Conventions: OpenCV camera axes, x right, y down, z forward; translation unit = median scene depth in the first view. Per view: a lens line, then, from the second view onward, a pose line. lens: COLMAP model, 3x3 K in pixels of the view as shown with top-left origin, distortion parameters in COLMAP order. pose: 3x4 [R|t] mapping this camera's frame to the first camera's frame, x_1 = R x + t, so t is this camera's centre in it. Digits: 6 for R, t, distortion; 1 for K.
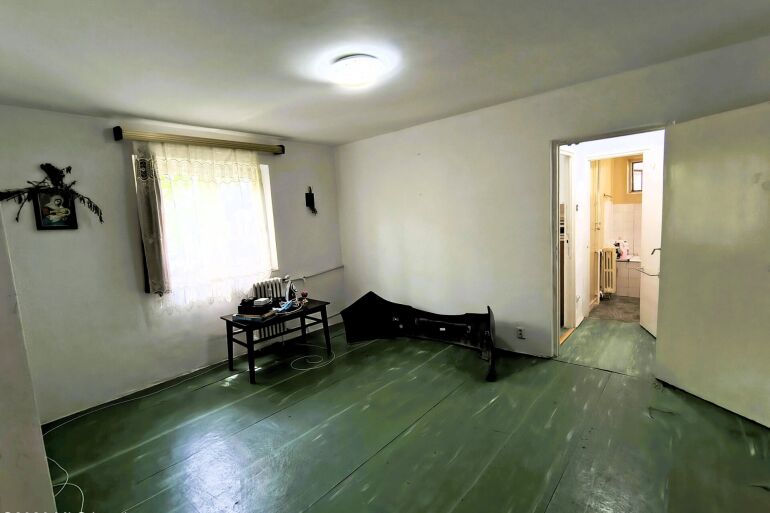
lens RADIAL K [[354.6, 0, 390.2], [0, 354.6, 257.9], [0, 0, 1]] dist [-0.012413, 0.000176]
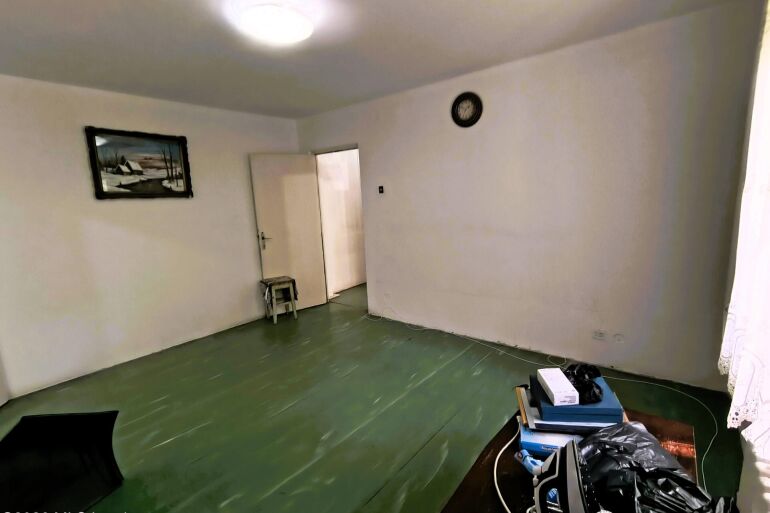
lens RADIAL K [[354.6, 0, 382.7], [0, 354.6, 256.8], [0, 0, 1]] dist [-0.012413, 0.000176]
pose [[-0.992861, 0.116027, 0.027670, -0.219635], [0.119139, 0.953313, 0.277490, -0.131197], [0.005818, 0.278805, -0.960330, 1.378864]]
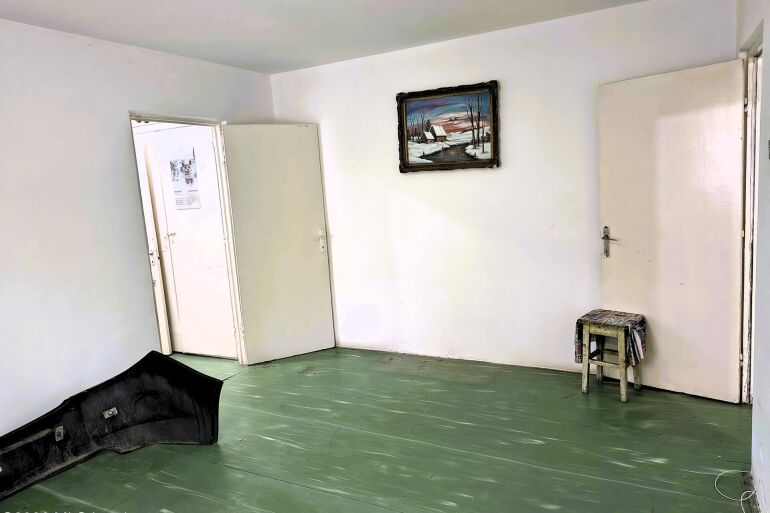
lens RADIAL K [[522.1, 0, 383.7], [0, 522.1, 253.1], [0, 0, 1]] dist [0.036695, -0.043395]
pose [[-0.194731, -0.057865, 0.979148, -0.720231], [0.194007, 0.976264, 0.096278, -0.046044], [-0.961479, 0.208710, -0.178883, 0.733143]]
